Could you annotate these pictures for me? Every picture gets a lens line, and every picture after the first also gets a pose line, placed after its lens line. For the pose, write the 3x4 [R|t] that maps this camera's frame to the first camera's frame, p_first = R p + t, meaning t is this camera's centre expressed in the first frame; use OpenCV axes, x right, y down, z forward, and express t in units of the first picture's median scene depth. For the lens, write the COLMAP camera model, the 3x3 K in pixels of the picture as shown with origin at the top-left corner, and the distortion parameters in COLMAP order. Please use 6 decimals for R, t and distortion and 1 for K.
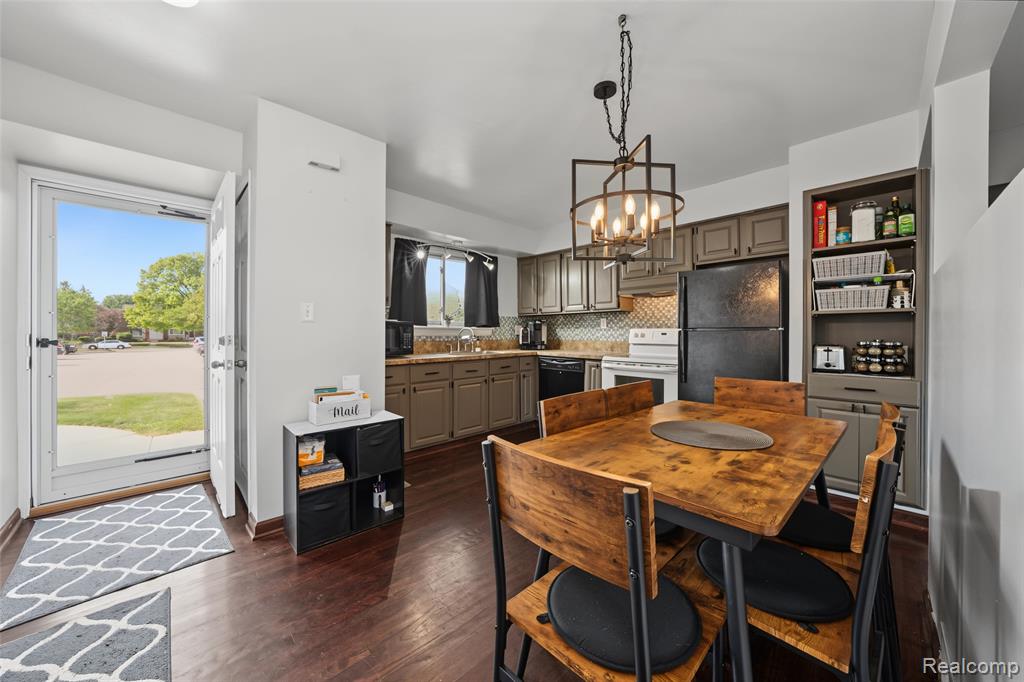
lens RADIAL K [[364.1, 0, 505.6], [0, 364.1, 332.3], [0, 0, 1]] dist [-0.027441, 0.005796]
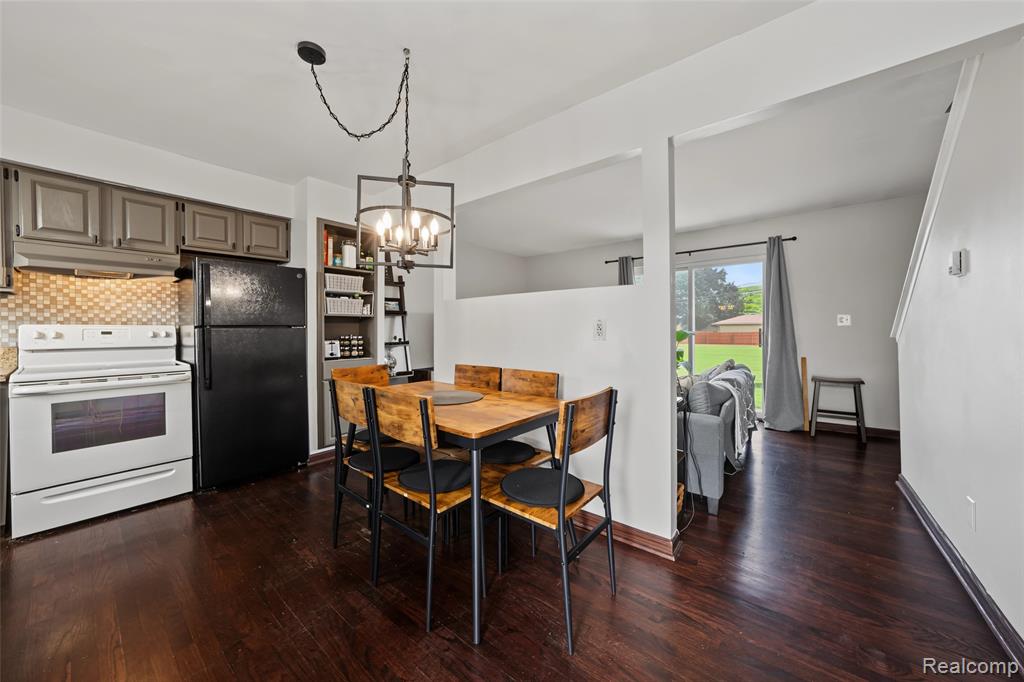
lens RADIAL K [[364.1, 0, 505.6], [0, 364.1, 332.3], [0, 0, 1]] dist [-0.027441, 0.005796]
pose [[-0.107265, -0.005100, 0.994217, -0.513498], [0.004841, 0.999972, 0.005652, 0.004724], [-0.994219, 0.005420, -0.107237, 0.500298]]
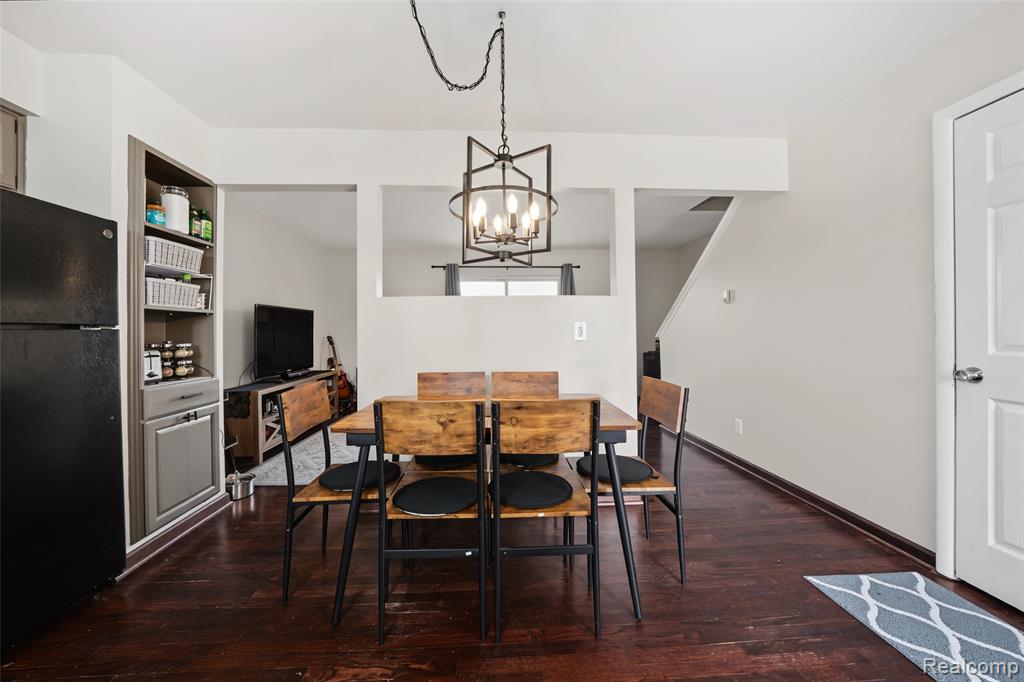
lens RADIAL K [[364.1, 0, 505.6], [0, 364.1, 332.3], [0, 0, 1]] dist [-0.027441, 0.005796]
pose [[-0.752700, 0.005459, 0.658341, -0.197617], [0.007597, 0.999971, 0.000395, 0.003870], [-0.658320, 0.005299, -0.752719, 1.078990]]
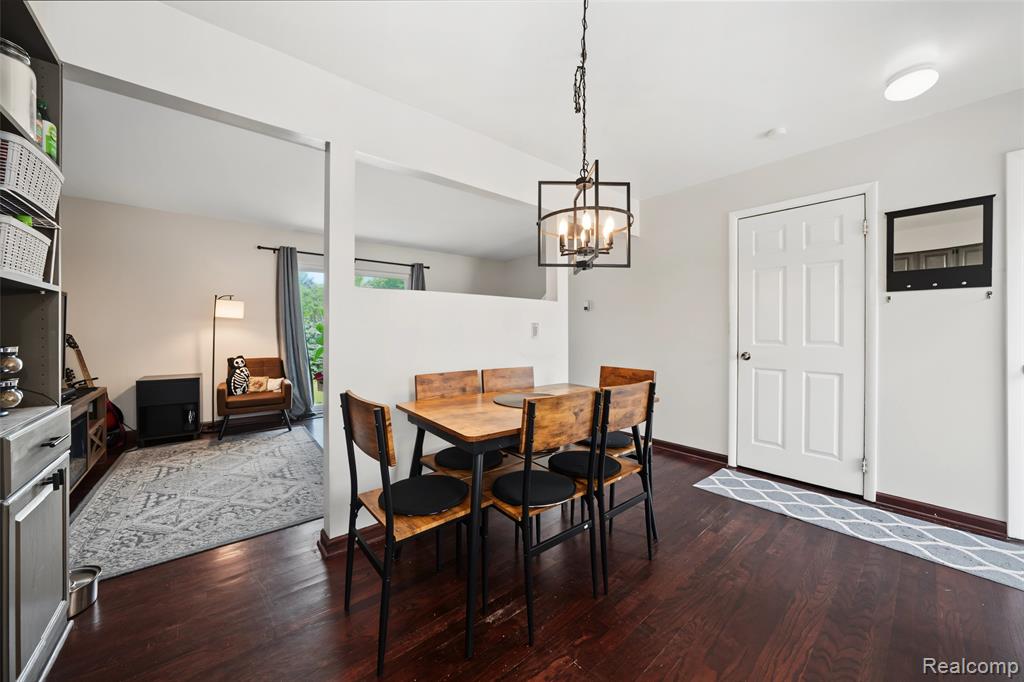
lens RADIAL K [[364.1, 0, 505.6], [0, 364.1, 332.3], [0, 0, 1]] dist [-0.027441, 0.005796]
pose [[-0.996783, -0.001473, 0.080131, 0.307775], [-0.001405, 0.999999, 0.000911, 0.006592], [-0.080132, 0.000795, -0.996784, 1.338171]]
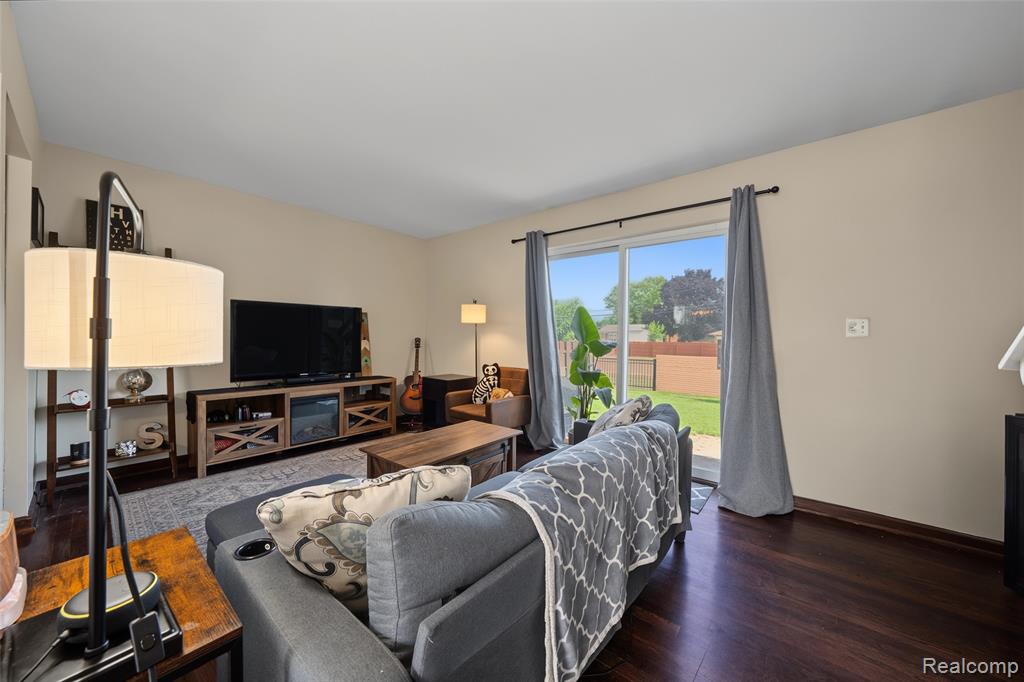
lens RADIAL K [[363.6, 0, 505.3], [0, 363.6, 339.3], [0, 0, 1]] dist [-0.019710, 0.005759]
pose [[-0.109895, -0.010170, 0.993891, 0.091352], [-0.015122, 0.999849, 0.008559, 0.001883], [-0.993828, -0.014089, -0.110032, -0.172746]]
